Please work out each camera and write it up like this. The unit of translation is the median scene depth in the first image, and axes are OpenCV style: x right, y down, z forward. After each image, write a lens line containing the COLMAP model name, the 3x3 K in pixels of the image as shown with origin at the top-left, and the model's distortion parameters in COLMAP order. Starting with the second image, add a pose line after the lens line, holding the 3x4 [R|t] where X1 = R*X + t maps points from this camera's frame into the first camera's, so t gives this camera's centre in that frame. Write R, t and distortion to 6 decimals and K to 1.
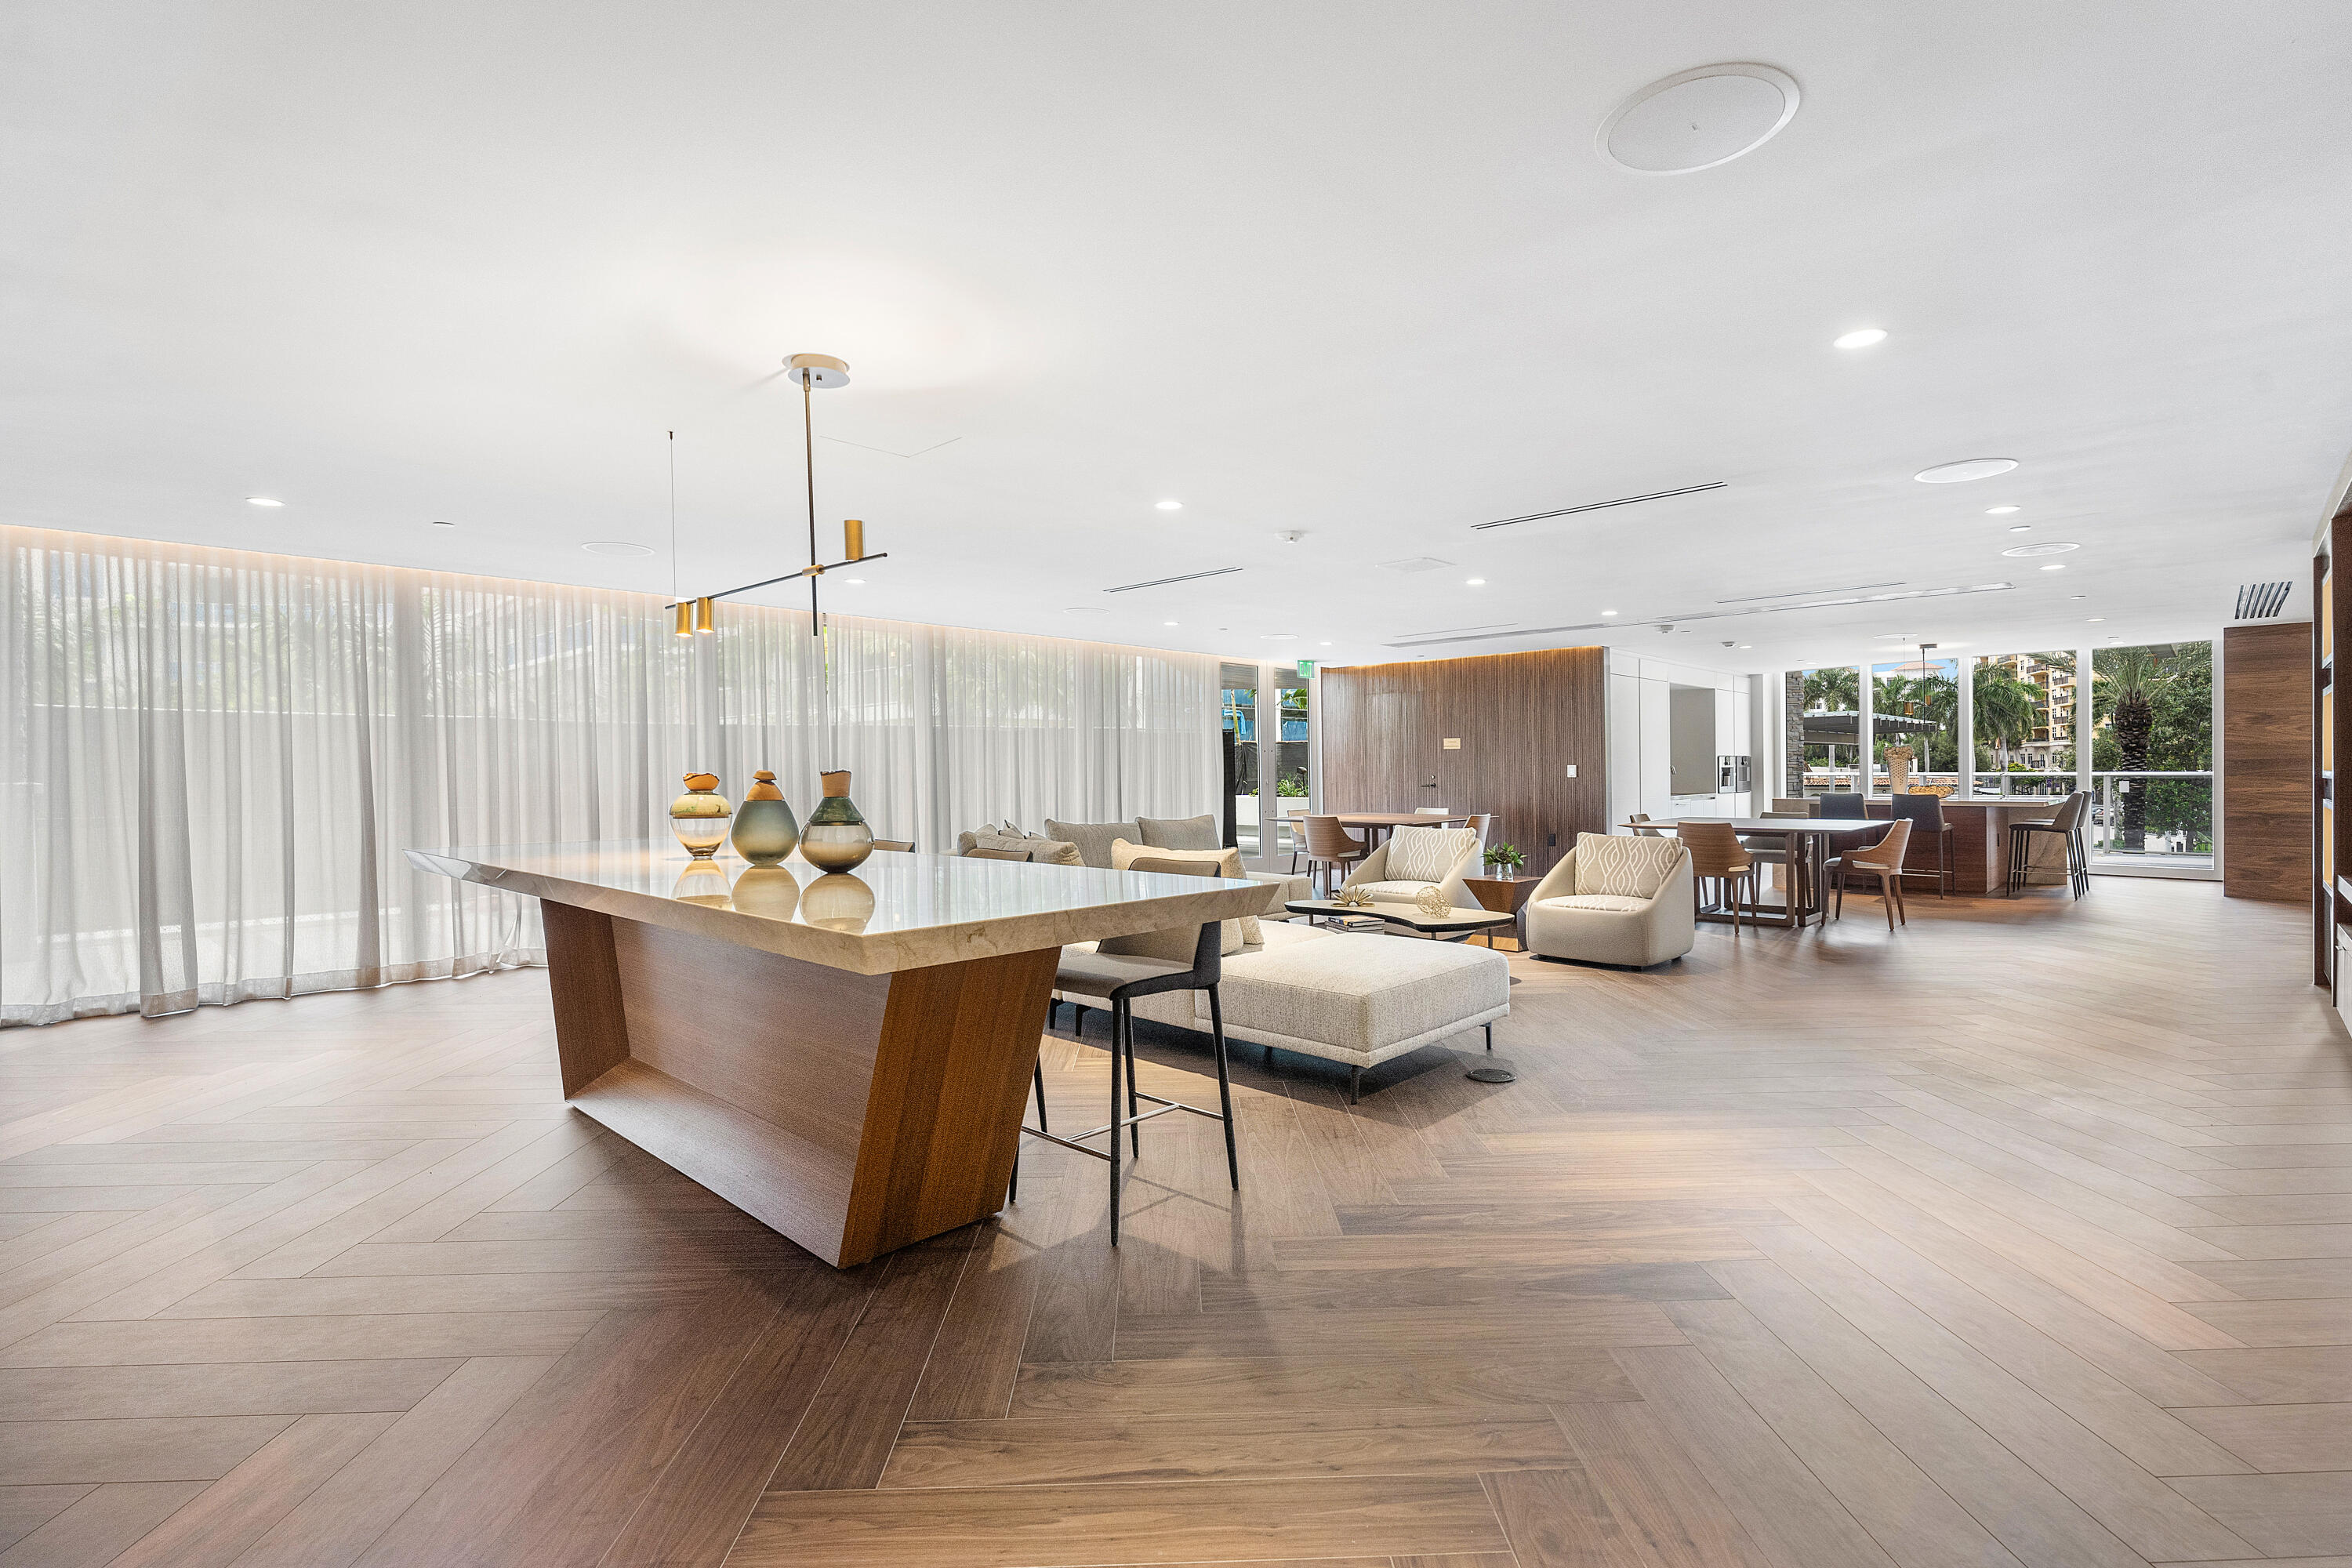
lens RADIAL K [[1149.1, 0, 1186.0], [0, 1149.1, 794.8], [0, 0, 1]] dist [-0.006016, -0.000317]
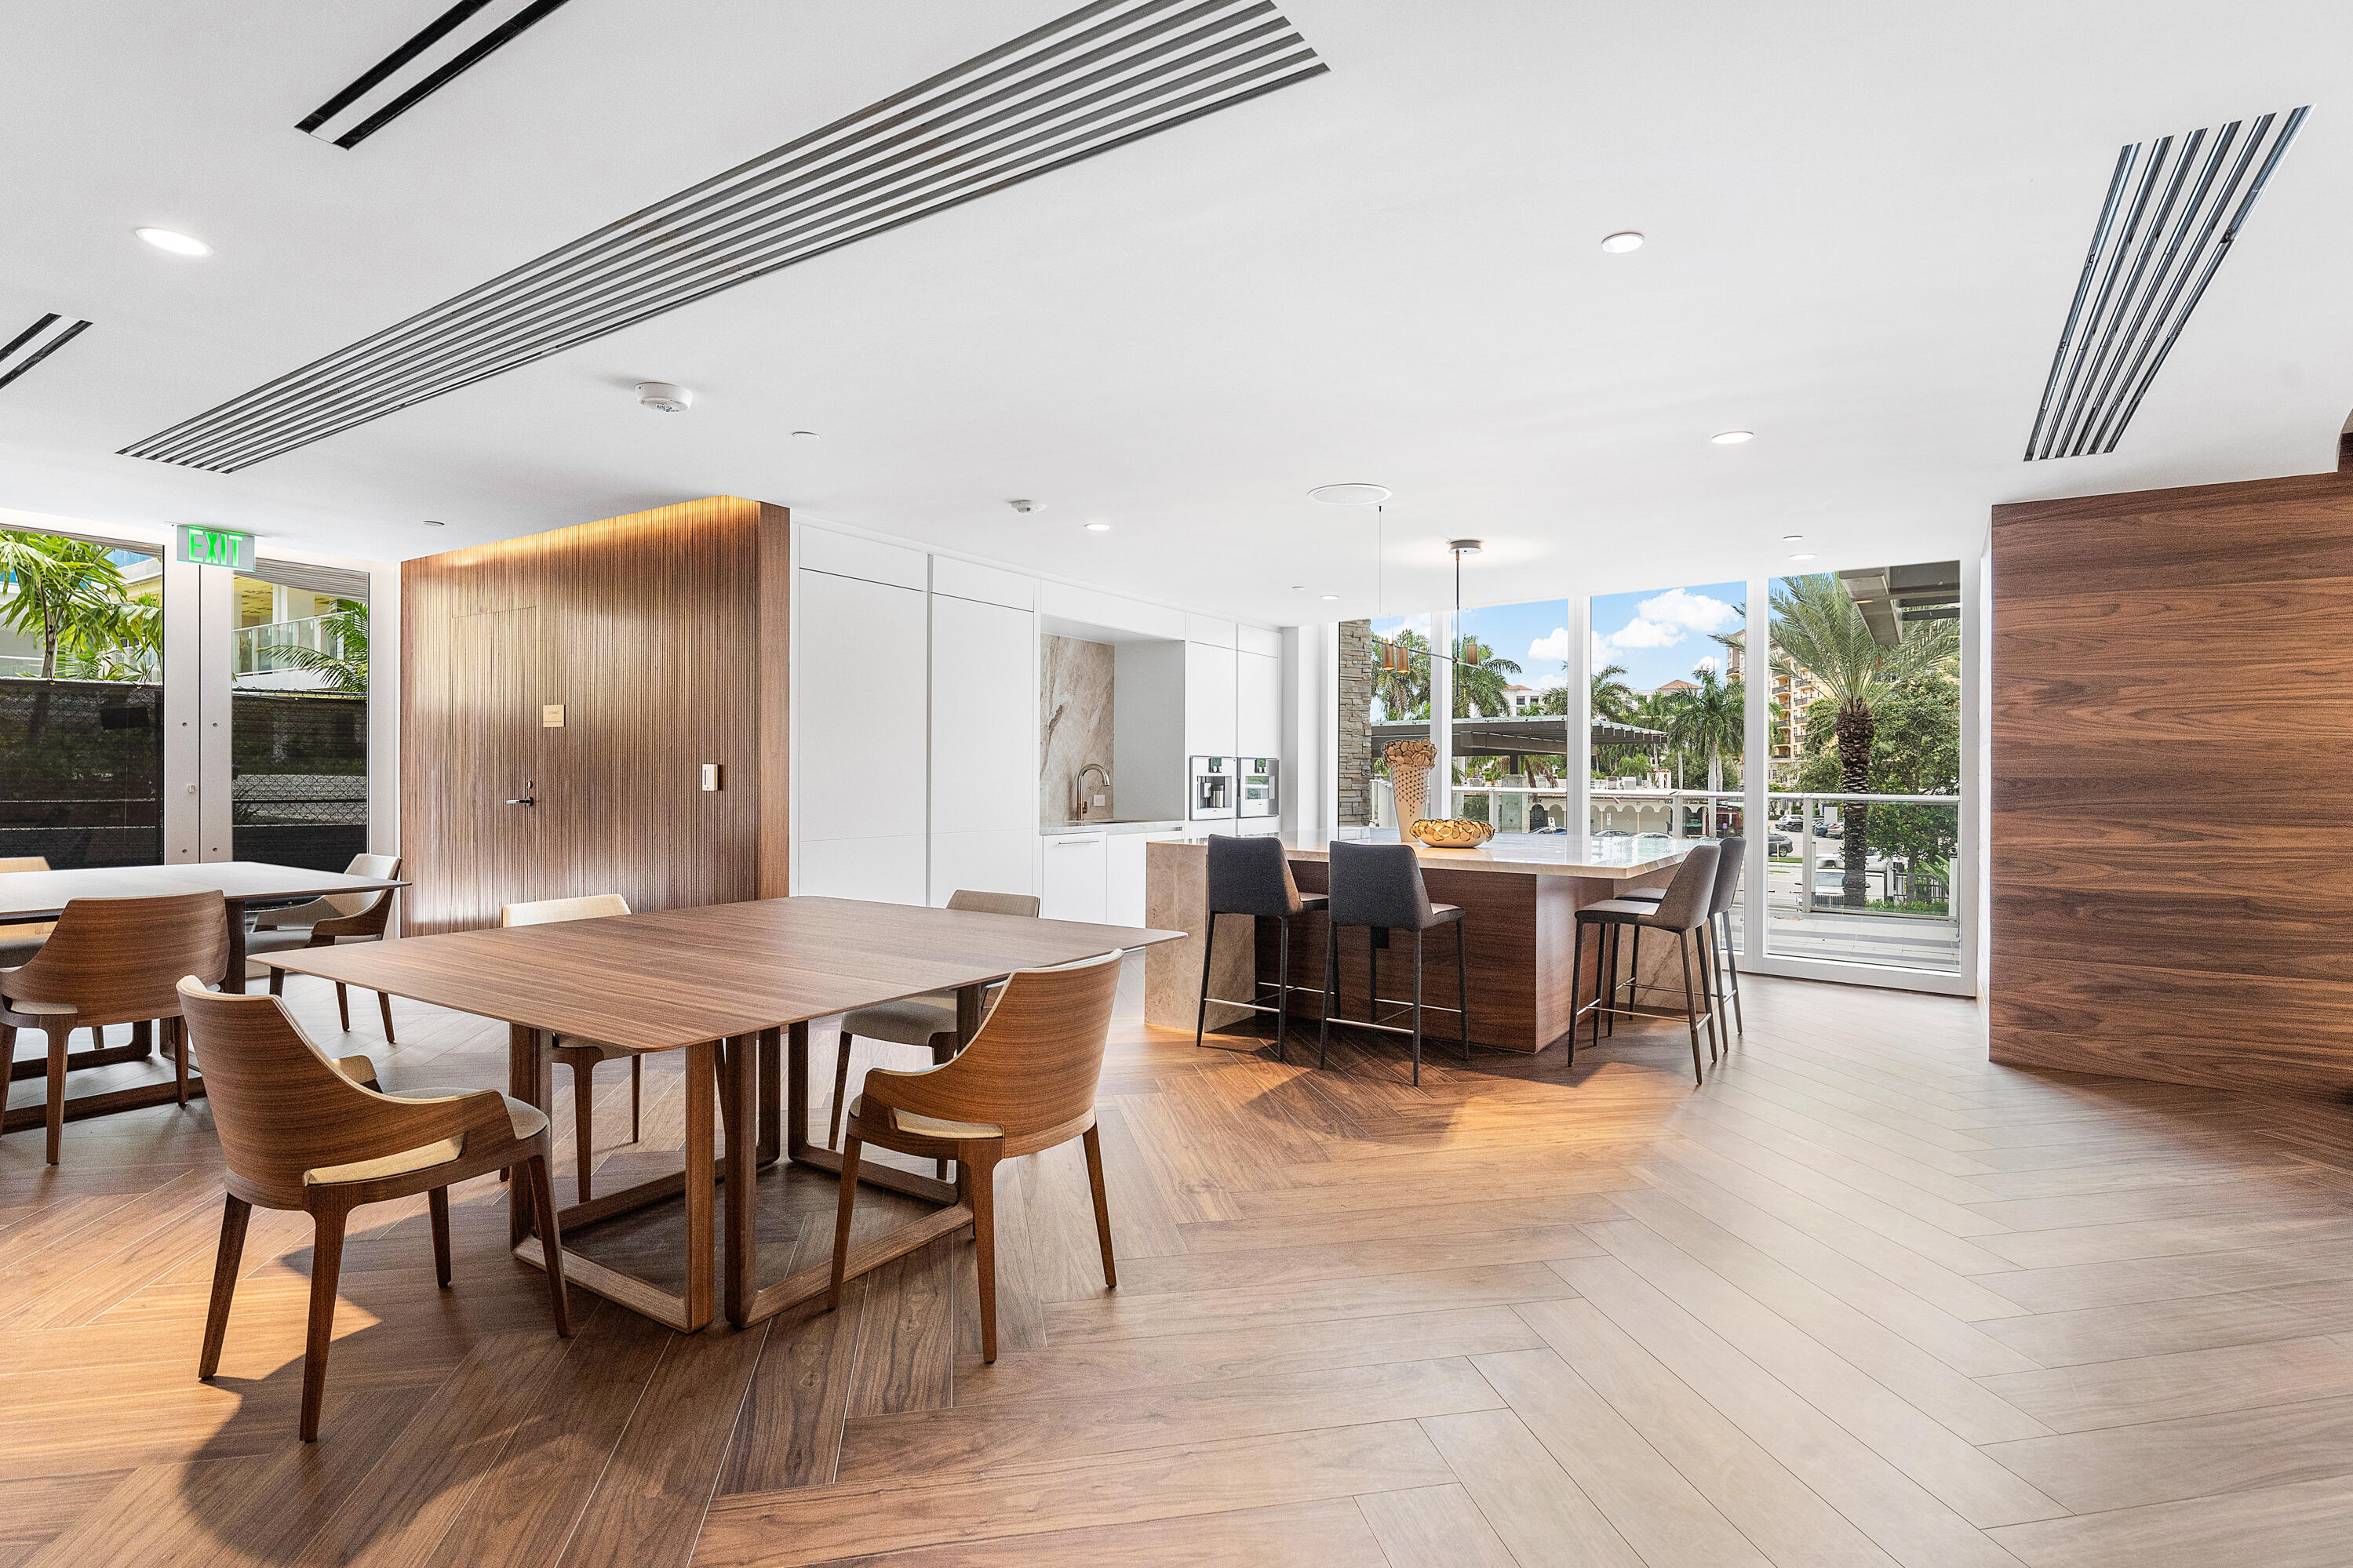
lens RADIAL K [[1149.5, 0, 1168.4], [0, 1149.5, 776.9], [0, 0, 1]] dist [-0.006016, -0.000317]
pose [[0.988996, 0.019617, 0.146637, 0.383532], [-0.017039, 0.999678, -0.018819, -0.012545], [-0.146959, 0.016114, 0.989011, 0.445606]]
